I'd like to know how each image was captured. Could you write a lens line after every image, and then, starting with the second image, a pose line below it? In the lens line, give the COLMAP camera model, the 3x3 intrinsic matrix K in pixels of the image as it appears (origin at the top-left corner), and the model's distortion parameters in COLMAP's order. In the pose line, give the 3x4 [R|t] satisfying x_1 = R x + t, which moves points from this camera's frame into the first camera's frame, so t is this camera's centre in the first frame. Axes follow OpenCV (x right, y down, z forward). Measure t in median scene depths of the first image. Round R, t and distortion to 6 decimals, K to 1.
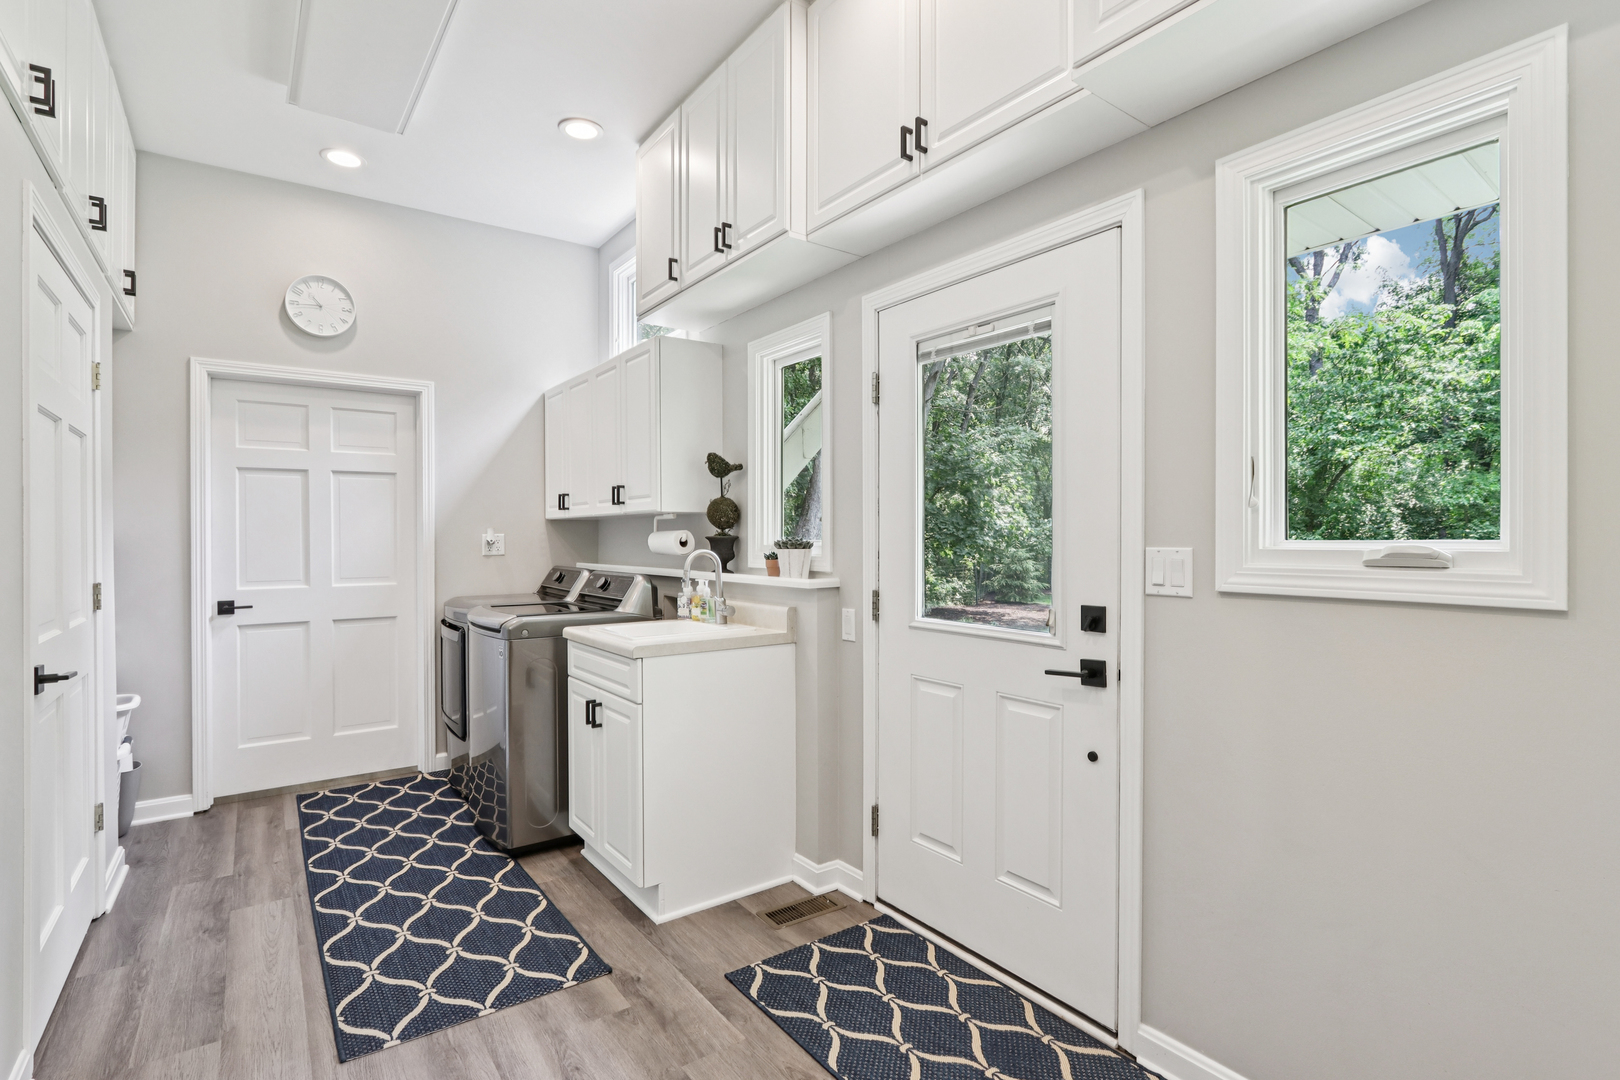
lens RADIAL K [[770.8, 0, 818.5], [0, 770.8, 538.5], [0, 0, 1]] dist [-0.022406, 0.006655]
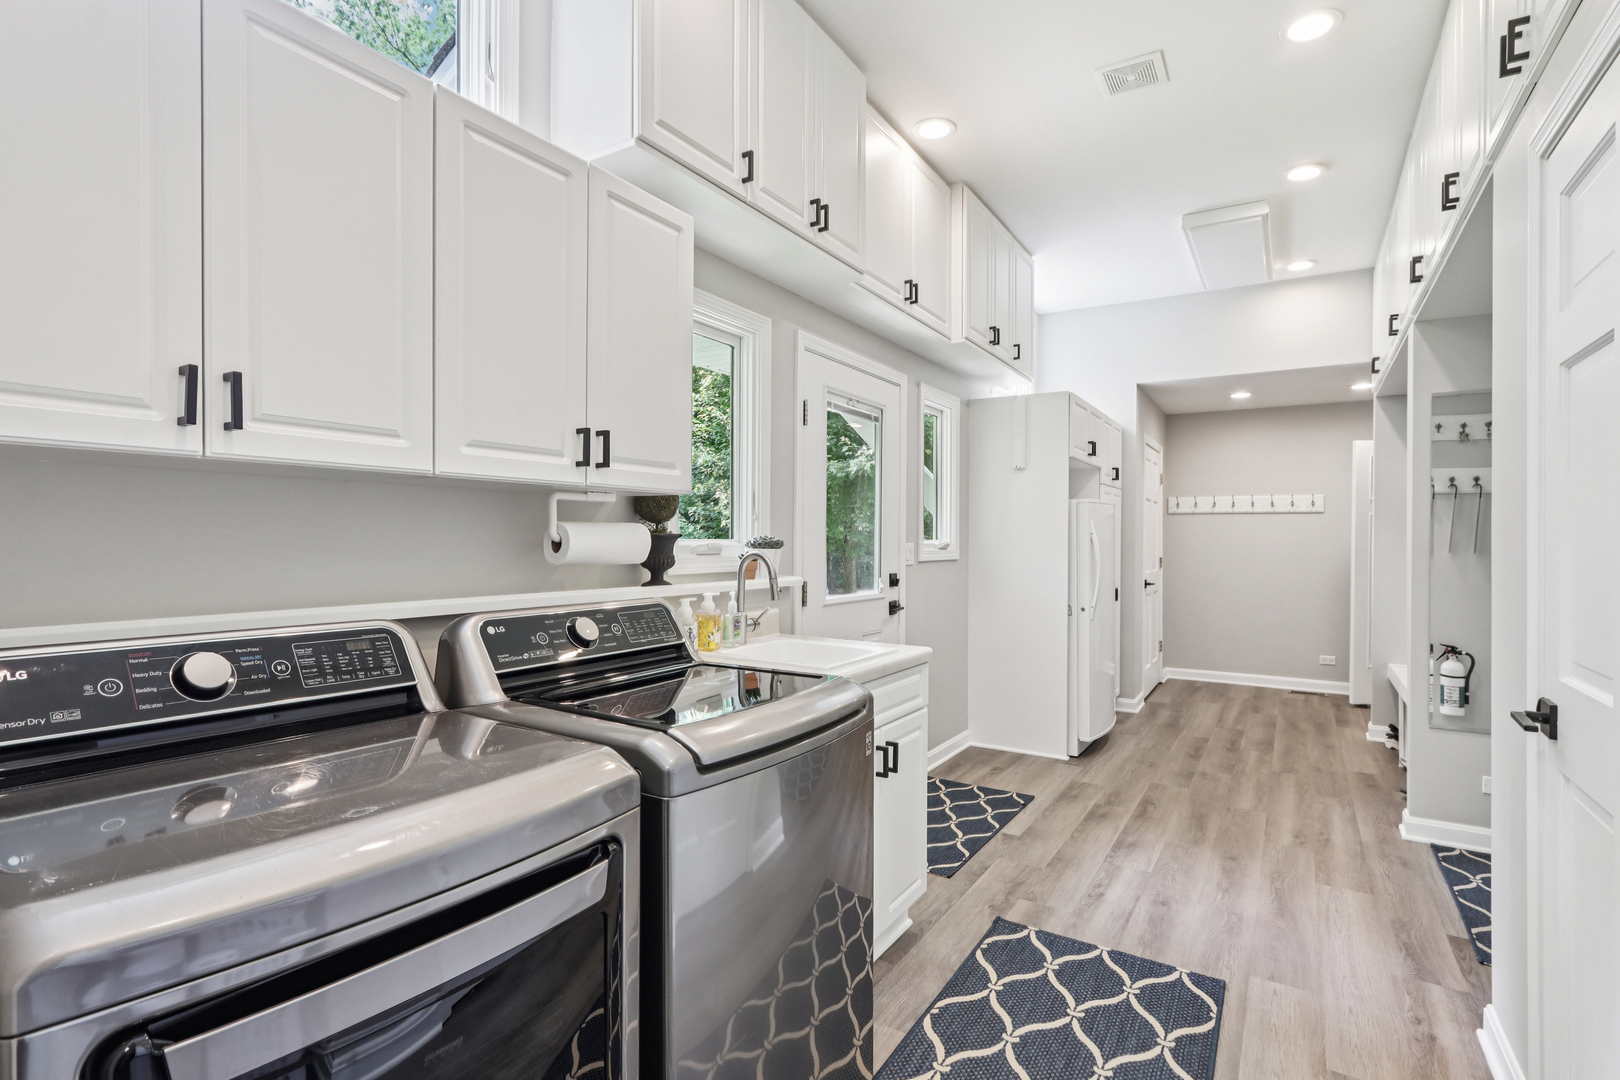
lens RADIAL K [[770.8, 0, 817.4], [0, 770.8, 544.5], [0, 0, 1]] dist [-0.022406, 0.006655]
pose [[-0.369005, -0.005923, 0.929408, -1.308787], [-0.005147, 0.999977, 0.004330, 0.004058], [-0.929413, -0.003186, -0.369027, 1.778298]]
